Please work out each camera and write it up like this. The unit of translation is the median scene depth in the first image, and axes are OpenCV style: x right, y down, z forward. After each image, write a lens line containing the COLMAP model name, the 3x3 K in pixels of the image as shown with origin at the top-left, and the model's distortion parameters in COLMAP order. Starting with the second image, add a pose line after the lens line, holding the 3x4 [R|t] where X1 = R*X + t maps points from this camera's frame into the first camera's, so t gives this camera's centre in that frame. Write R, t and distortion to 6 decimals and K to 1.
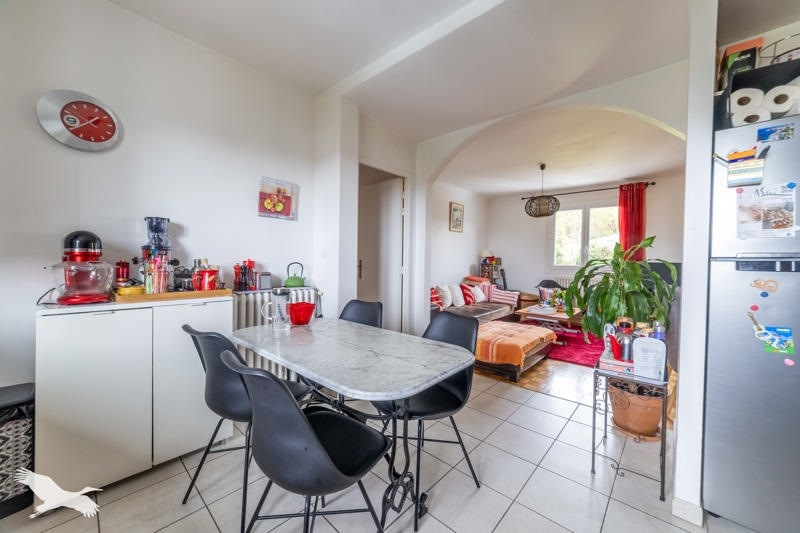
lens RADIAL K [[307.0, 0, 396.1], [0, 307.0, 265.0], [0, 0, 1]] dist [-0.001740, 0.000282]
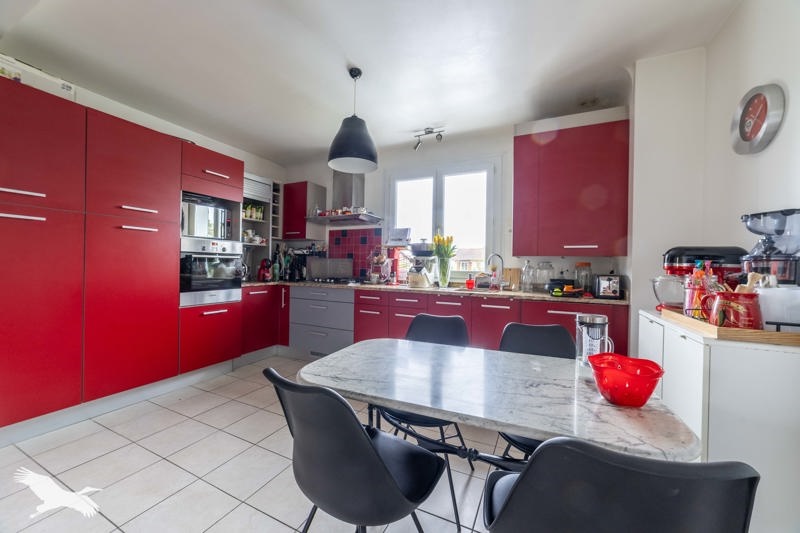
lens RADIAL K [[307.0, 0, 397.3], [0, 307.0, 264.3], [0, 0, 1]] dist [-0.001740, 0.000282]
pose [[-0.963906, -0.026734, -0.264898, 0.229079], [-0.028668, 0.999583, 0.003434, -0.027544], [0.264696, 0.010904, -0.964270, 1.992802]]
